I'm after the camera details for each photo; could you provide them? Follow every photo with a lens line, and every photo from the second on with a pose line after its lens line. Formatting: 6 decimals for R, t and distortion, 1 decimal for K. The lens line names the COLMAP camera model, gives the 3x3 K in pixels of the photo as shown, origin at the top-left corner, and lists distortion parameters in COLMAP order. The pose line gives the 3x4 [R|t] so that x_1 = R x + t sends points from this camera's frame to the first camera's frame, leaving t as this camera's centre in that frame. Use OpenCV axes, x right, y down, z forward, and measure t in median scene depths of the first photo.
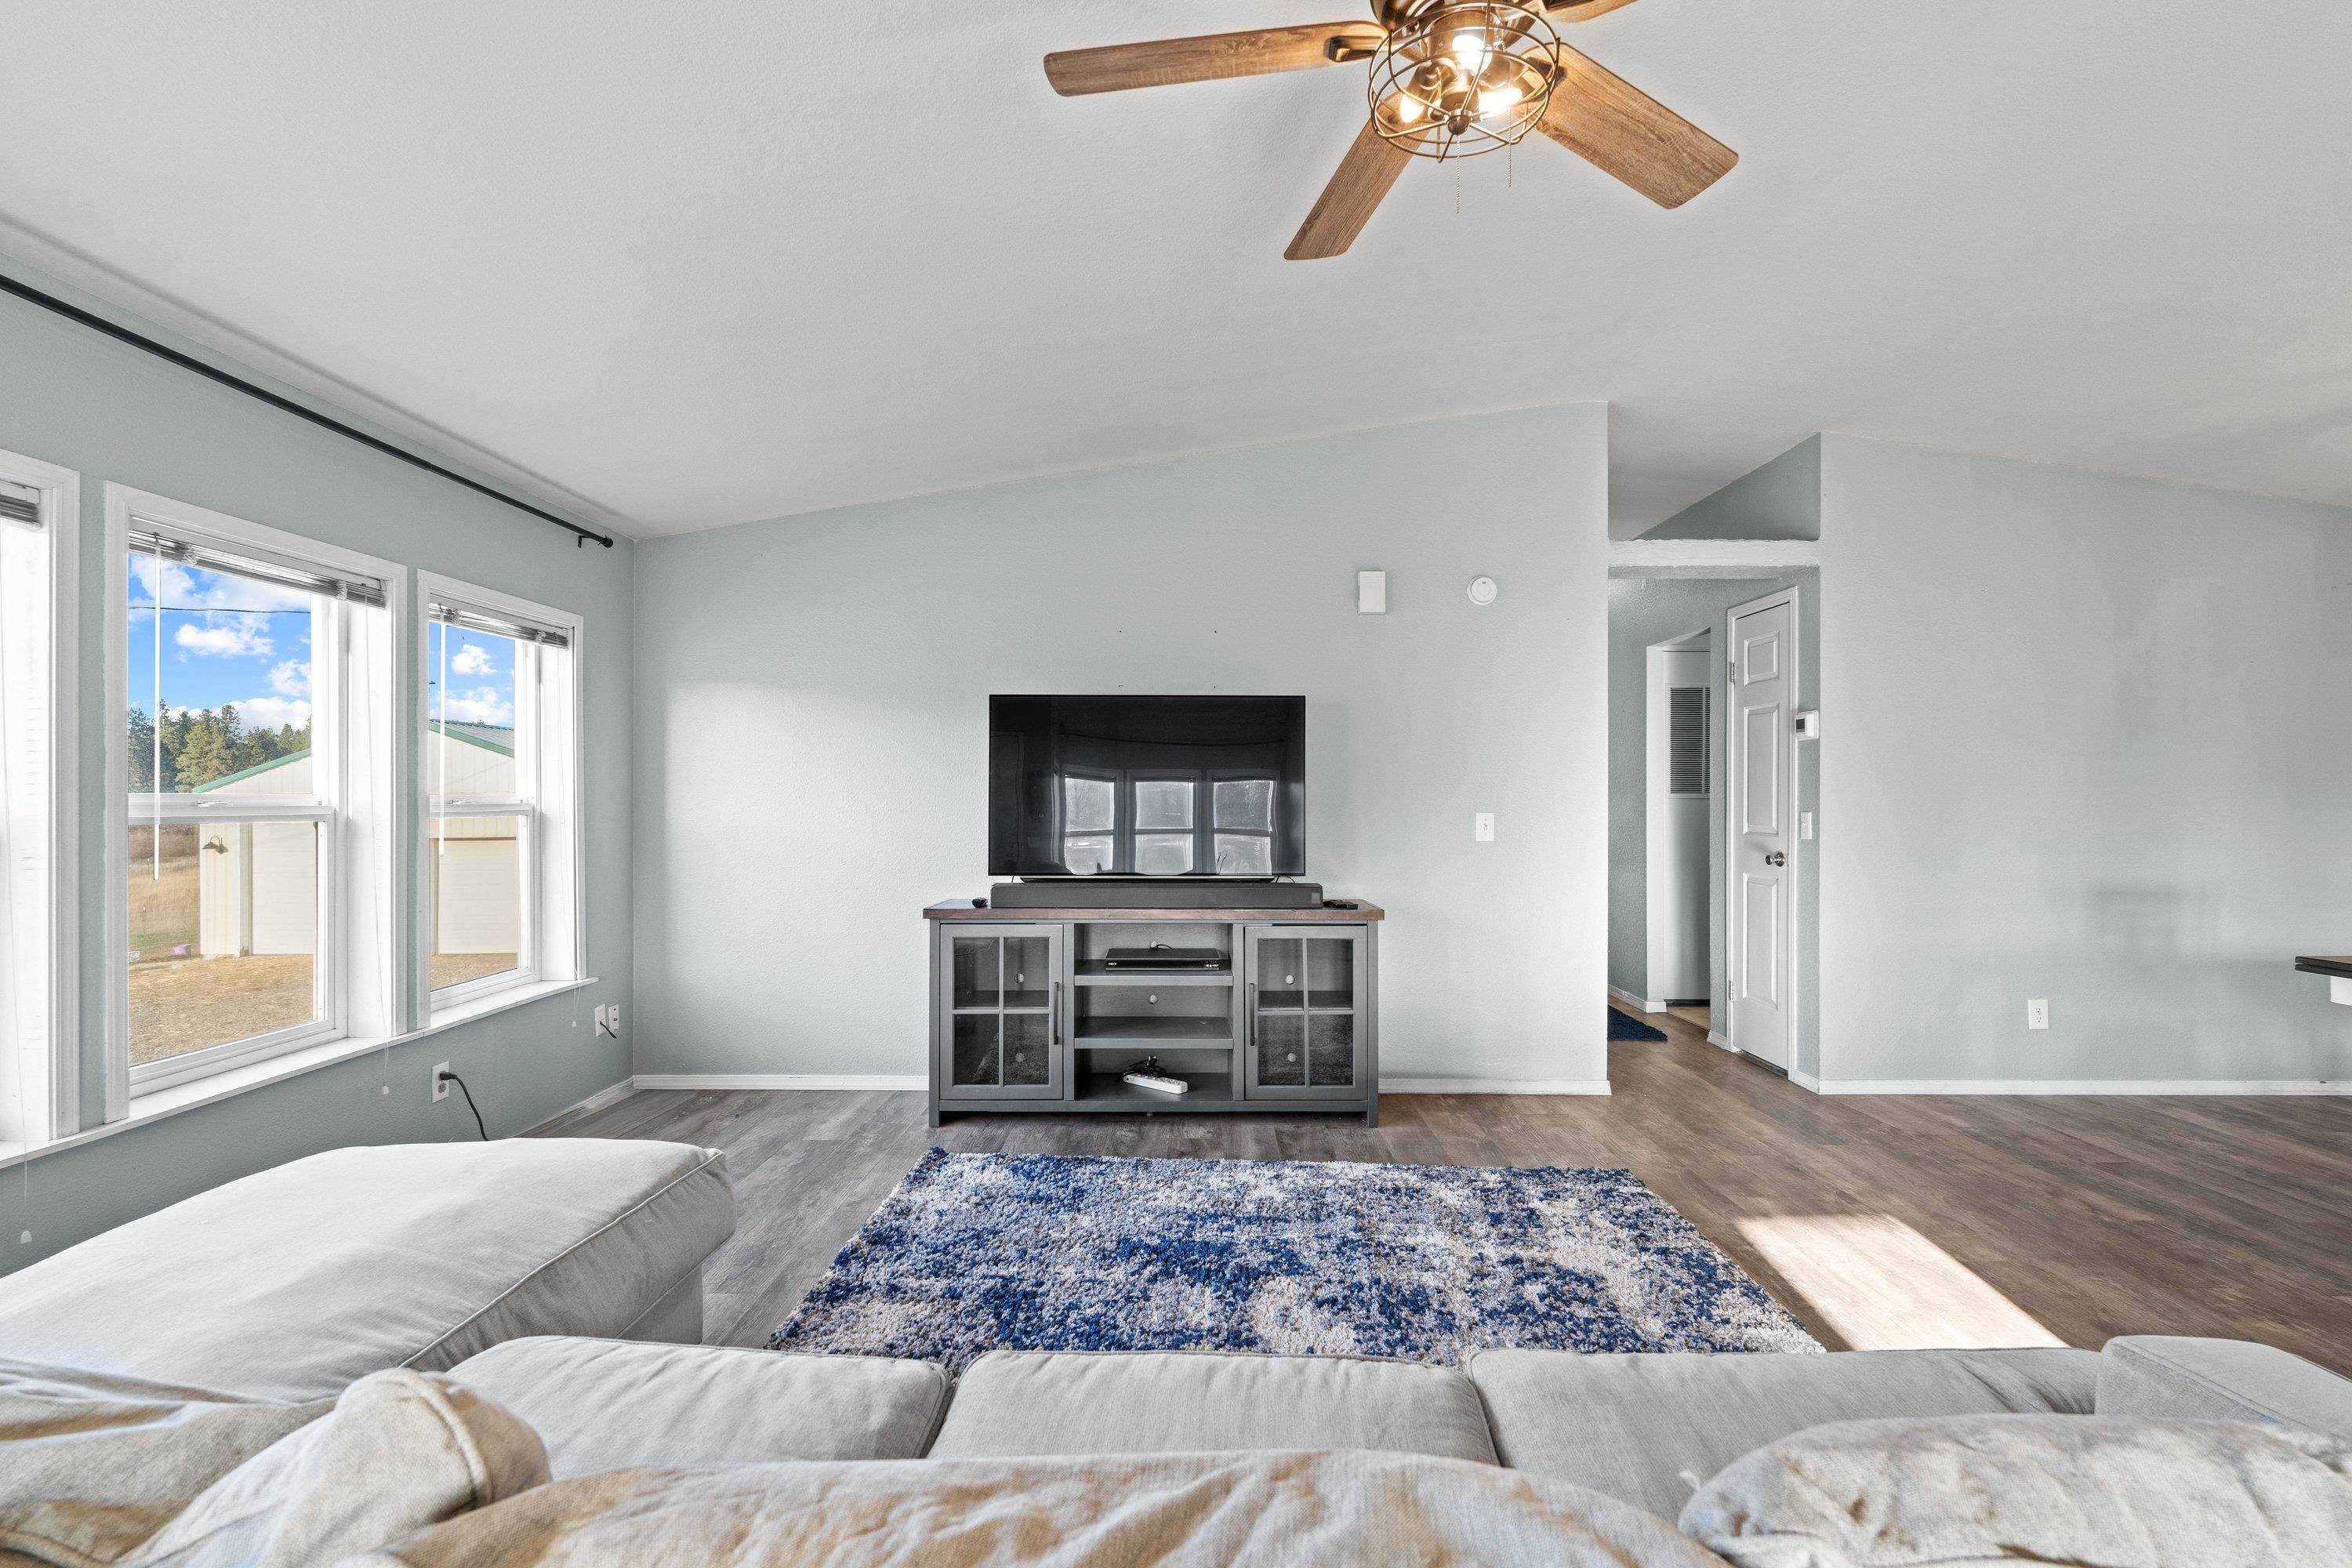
lens RADIAL K [[1045.0, 0, 1179.1], [0, 1045.0, 784.8], [0, 0, 1]] dist [-0.000692, -0.000240]
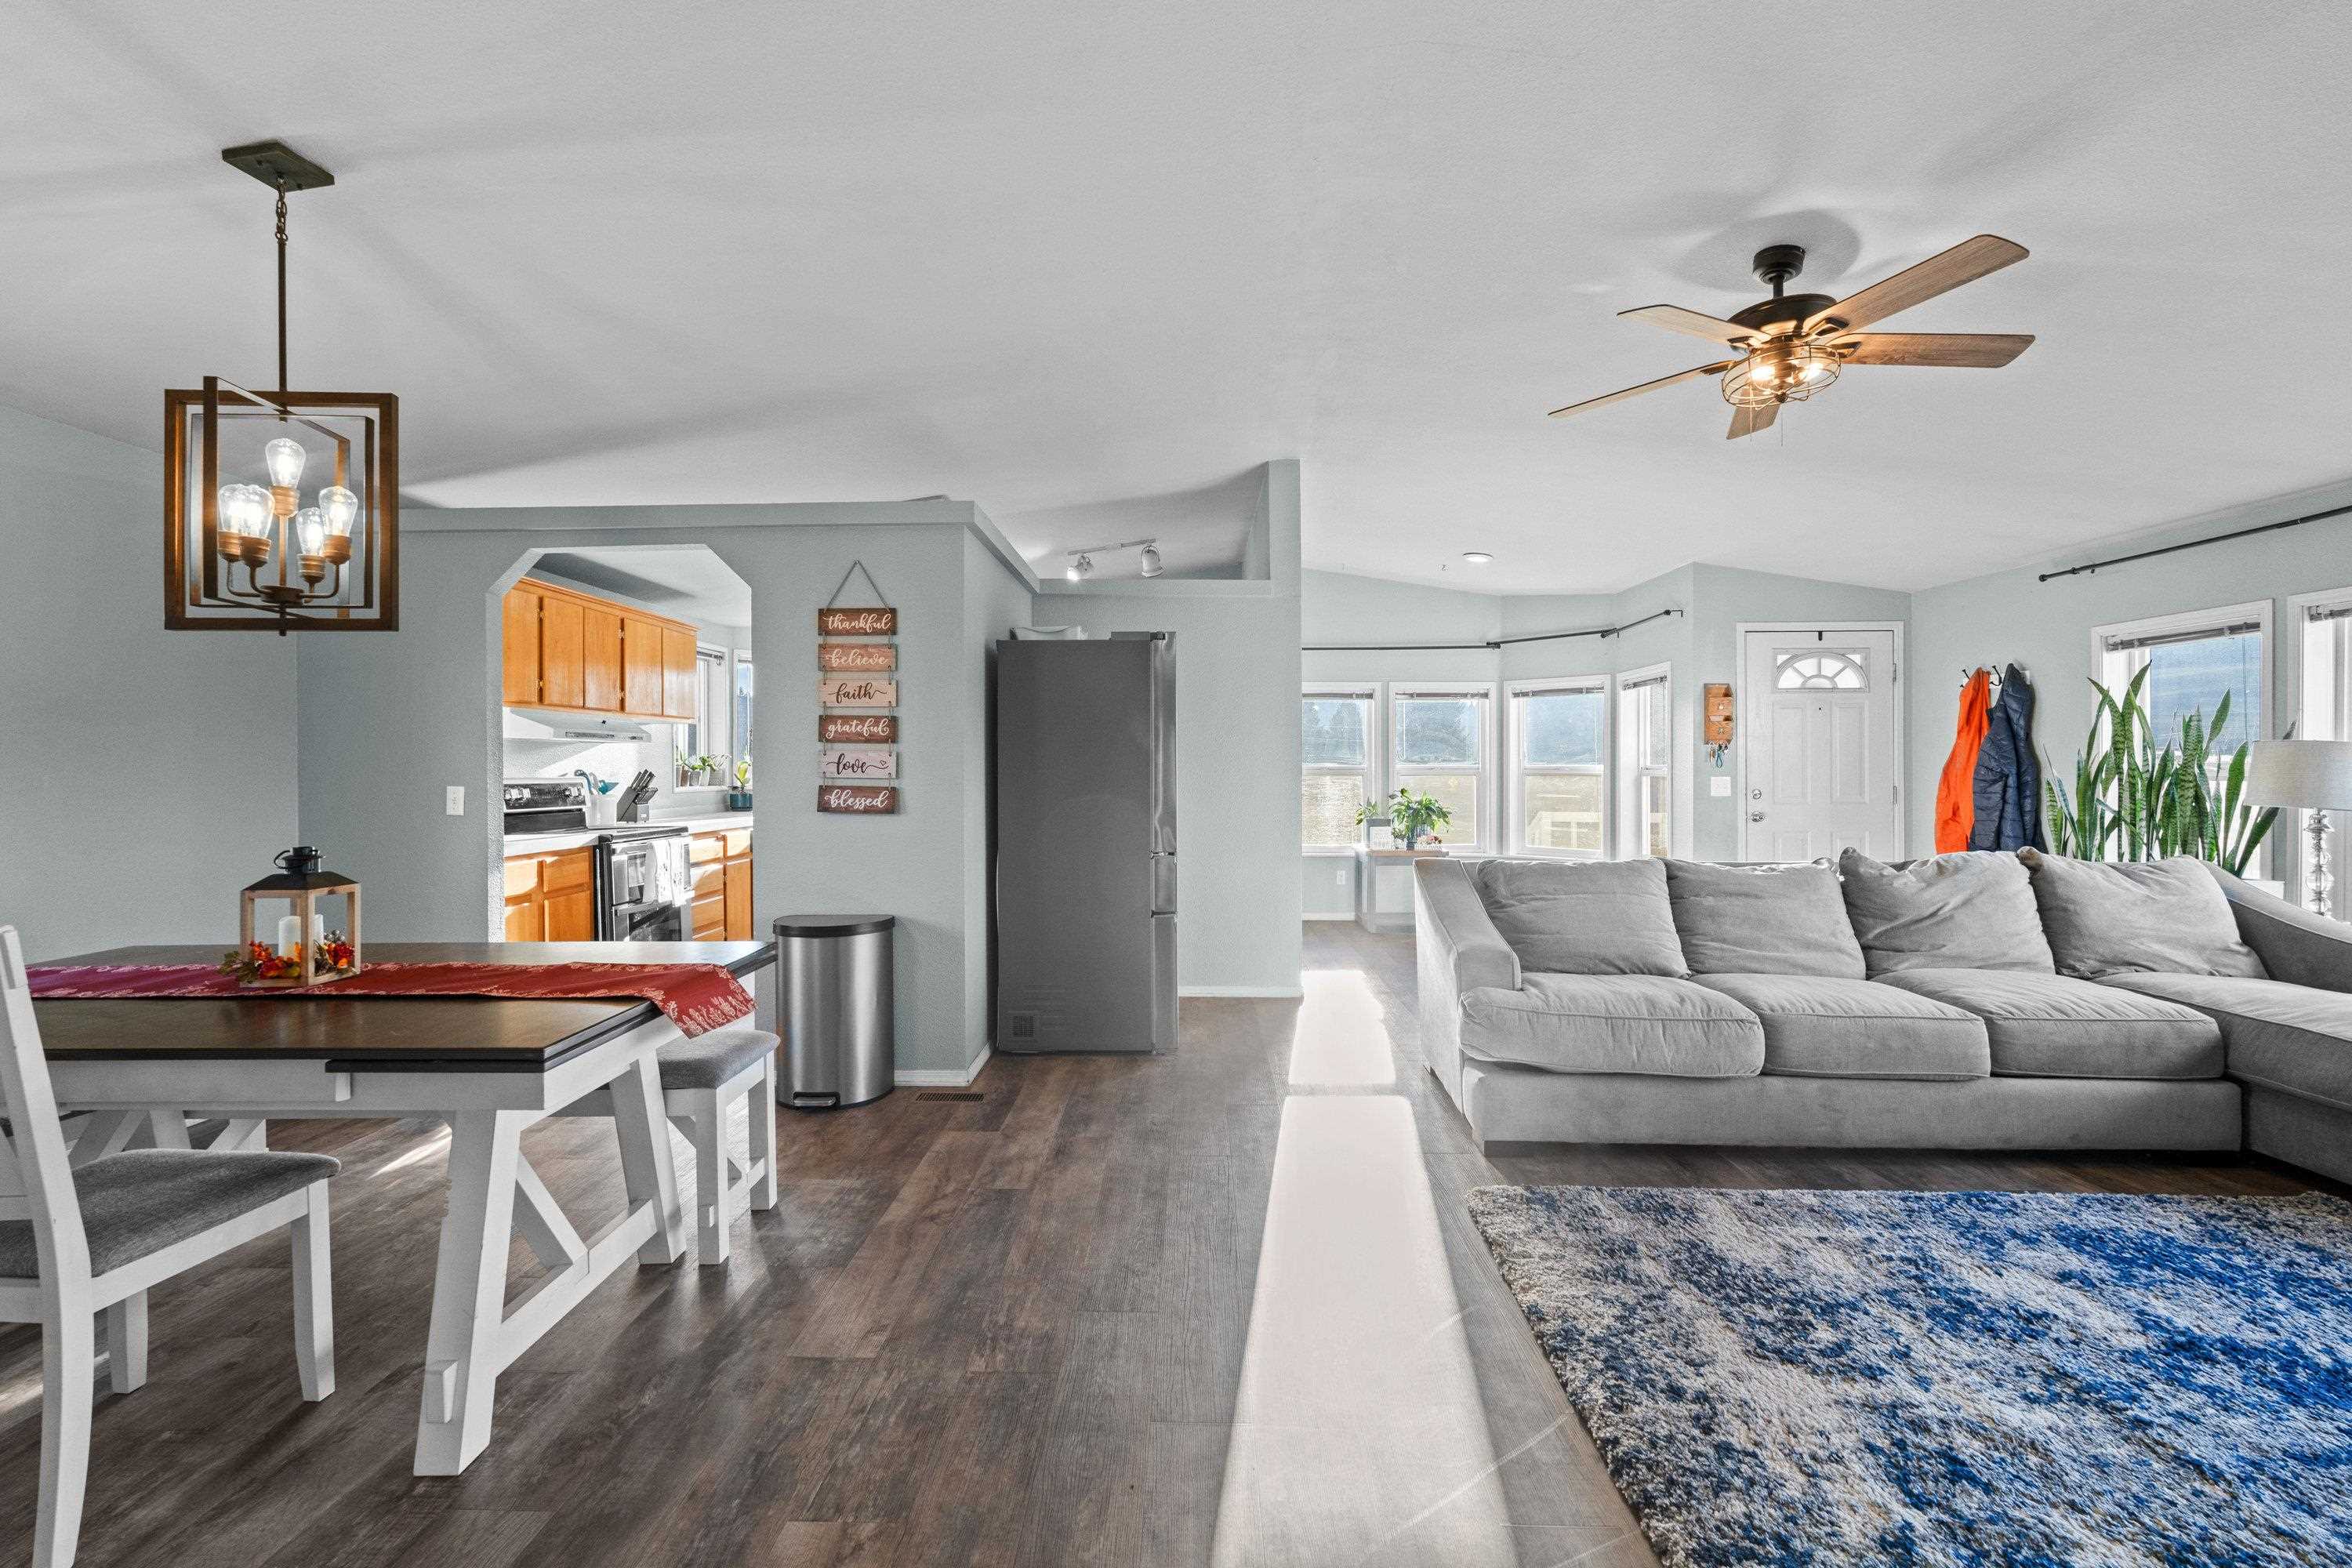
lens RADIAL K [[1045.0, 0, 1179.2], [0, 1045.0, 771.9], [0, 0, 1]] dist [-0.000692, -0.000240]
pose [[-0.999989, 0.000273, -0.004758, 0.848941], [0.000268, 0.999999, 0.000965, 0.020197], [0.004758, 0.000963, -0.999988, 1.803553]]
